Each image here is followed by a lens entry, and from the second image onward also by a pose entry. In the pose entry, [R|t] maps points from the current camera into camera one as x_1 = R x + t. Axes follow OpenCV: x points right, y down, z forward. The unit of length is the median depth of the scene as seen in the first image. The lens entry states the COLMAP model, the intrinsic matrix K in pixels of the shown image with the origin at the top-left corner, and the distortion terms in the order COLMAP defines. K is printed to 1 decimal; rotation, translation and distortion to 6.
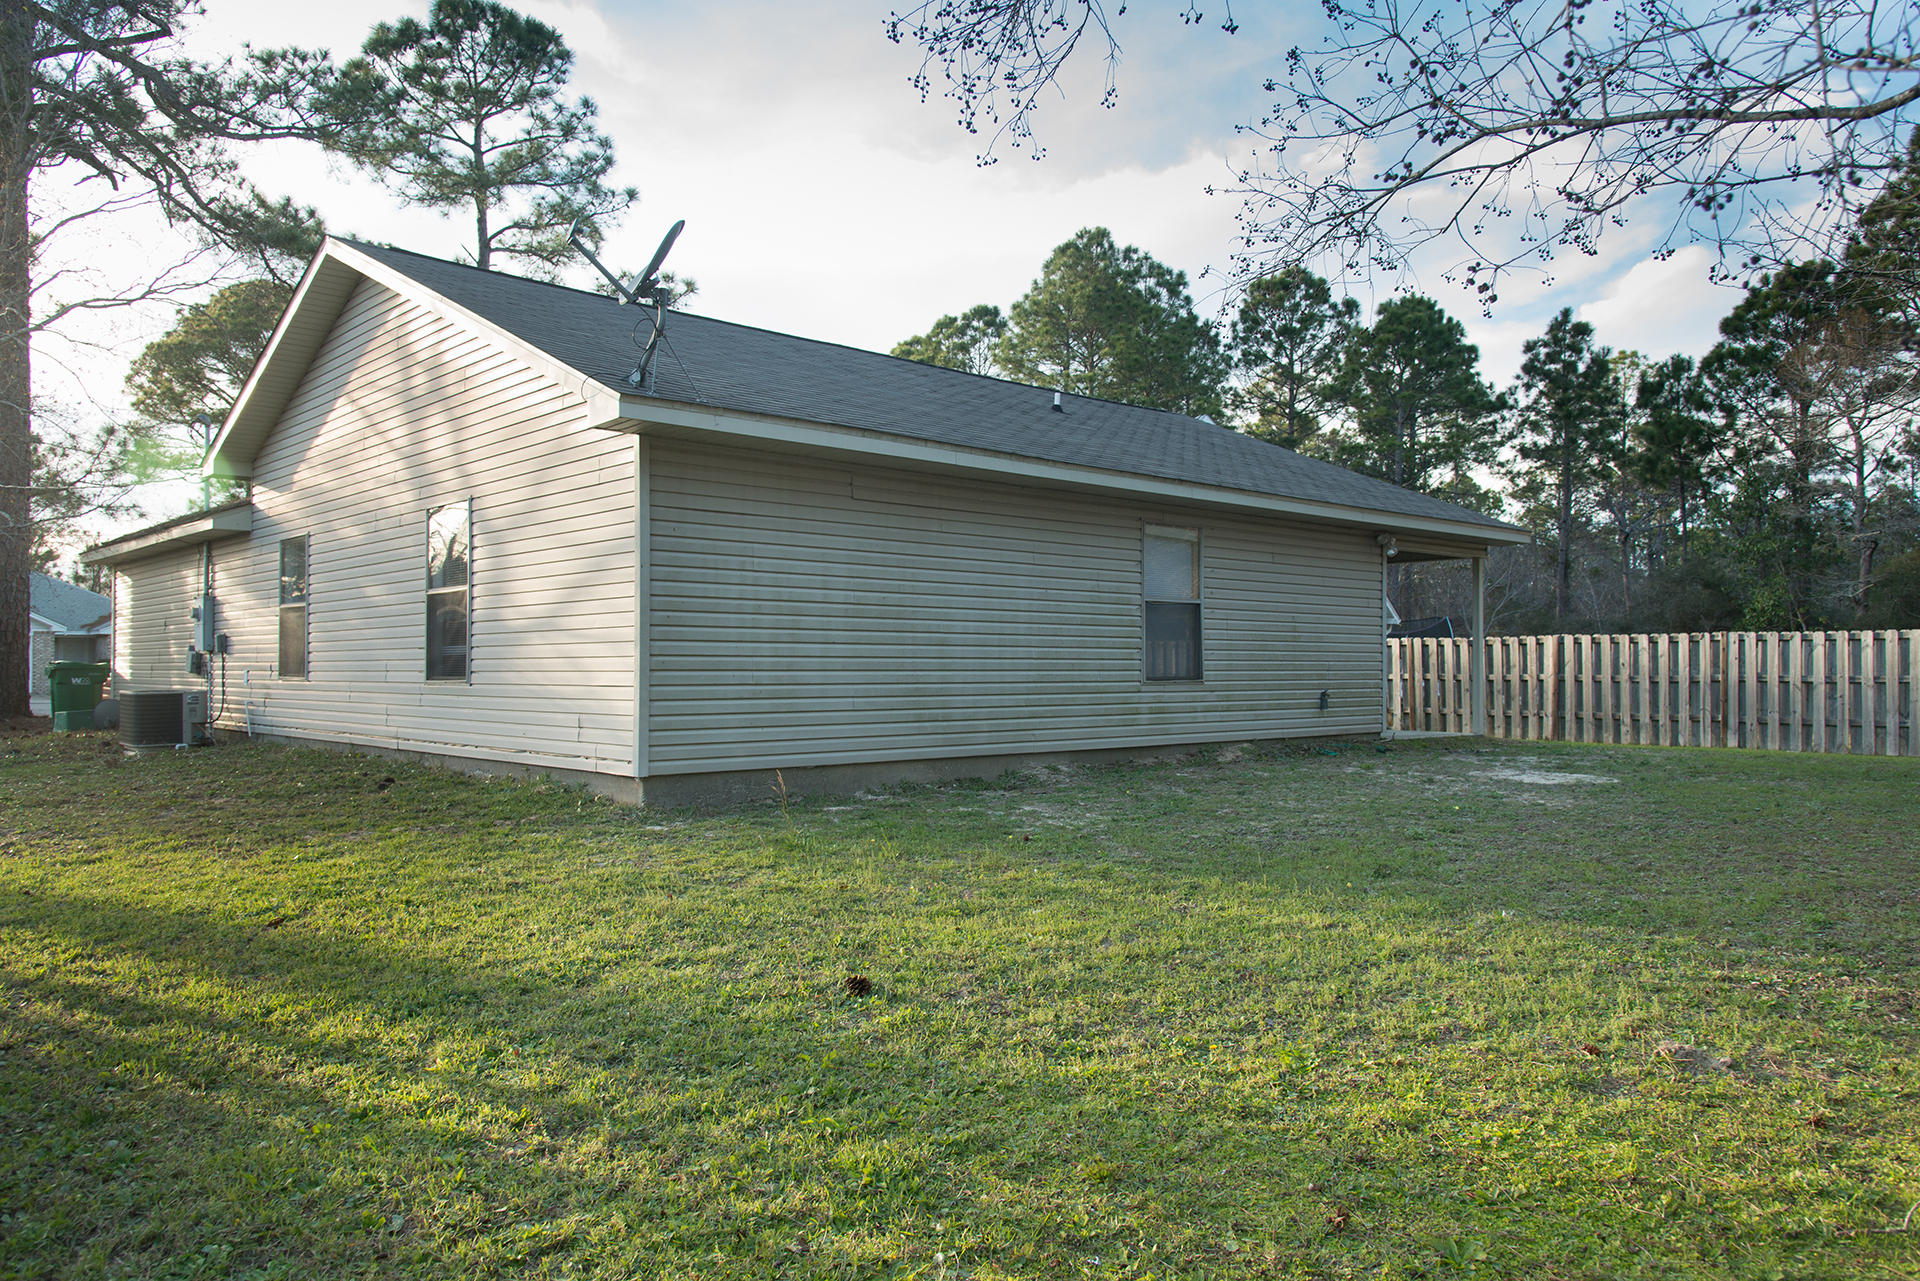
lens RADIAL K [[1351.9, 0, 960.1], [0, 1351.9, 641.9], [0, 0, 1]] dist [0.007346, -0.035864]
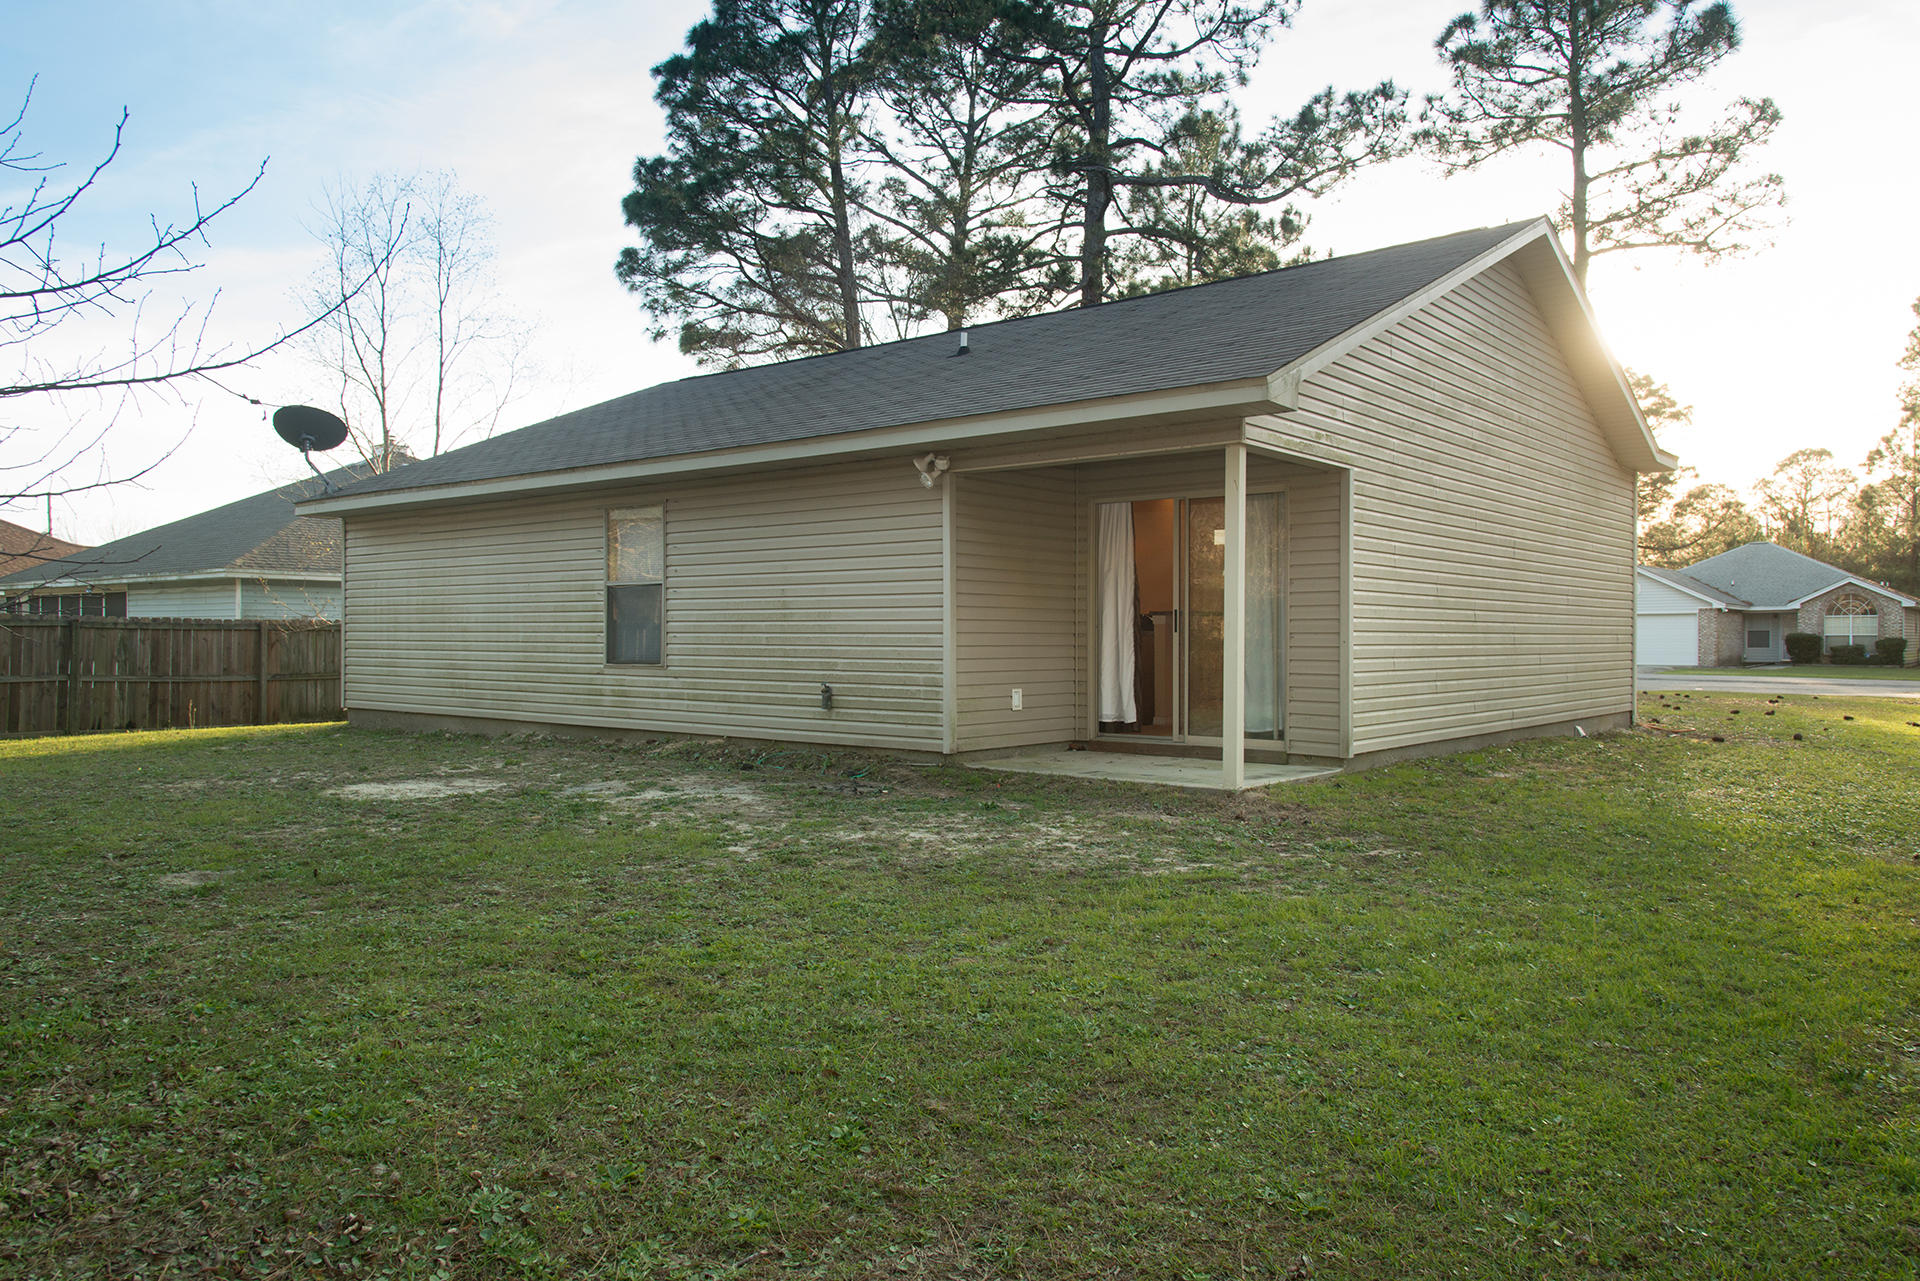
lens RADIAL K [[1351.9, 0, 959.9], [0, 1351.9, 640.4], [0, 0, 1]] dist [0.007346, -0.035864]
pose [[0.130627, 0.004655, -0.991421, 1.163231], [0.015543, 0.999856, 0.006743, 0.008232], [0.991310, -0.016291, 0.130536, 1.103462]]
